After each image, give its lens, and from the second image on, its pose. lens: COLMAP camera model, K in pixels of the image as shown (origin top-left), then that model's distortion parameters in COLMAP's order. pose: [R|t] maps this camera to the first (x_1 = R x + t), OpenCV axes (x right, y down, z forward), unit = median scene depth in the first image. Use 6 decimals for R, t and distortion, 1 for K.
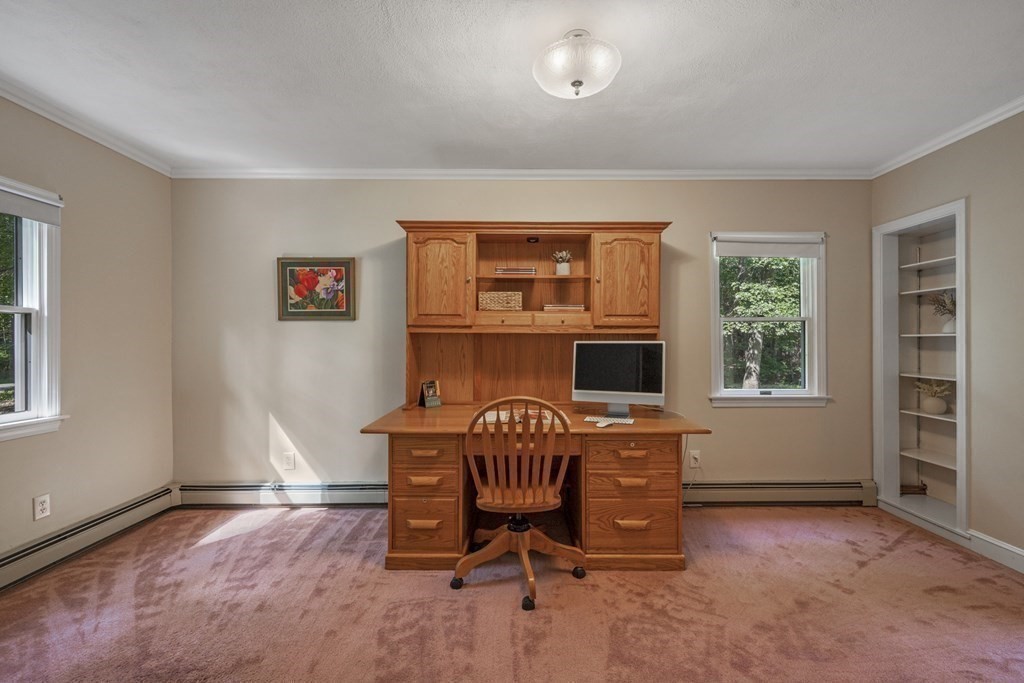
lens RADIAL K [[450.7, 0, 515.9], [0, 450.7, 342.1], [0, 0, 1]] dist [0.001025, -0.001422]
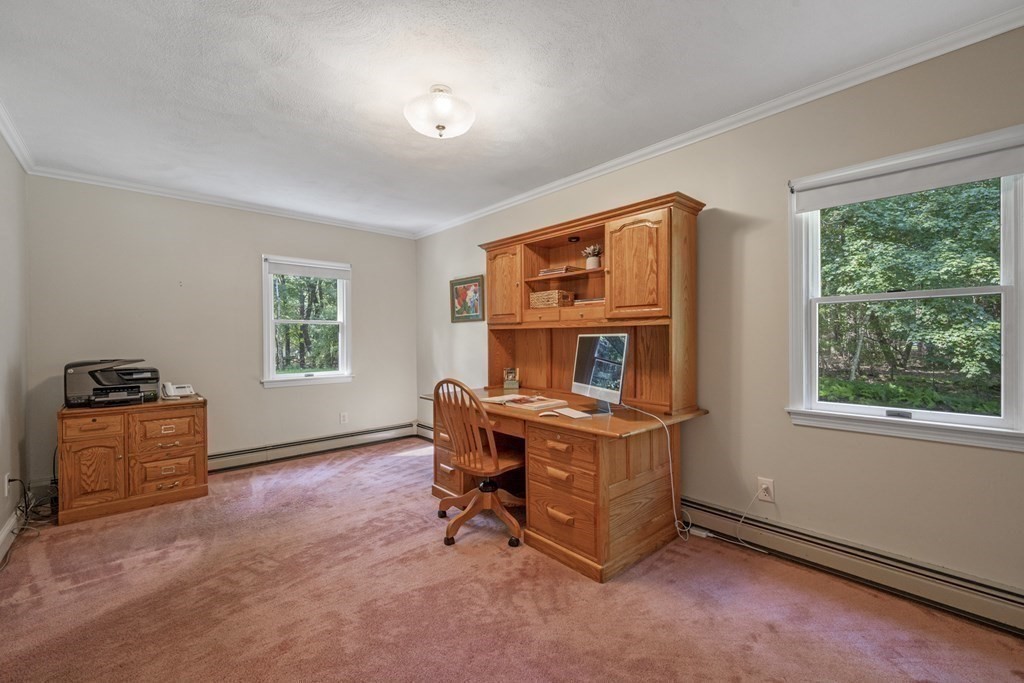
lens RADIAL K [[450.7, 0, 540.6], [0, 450.7, 340.7], [0, 0, 1]] dist [0.001025, -0.001422]
pose [[0.651044, -0.000137, -0.759040, 0.837905], [0.006483, 0.999965, 0.005380, 0.005553], [0.759012, -0.008423, 0.651022, 0.264622]]
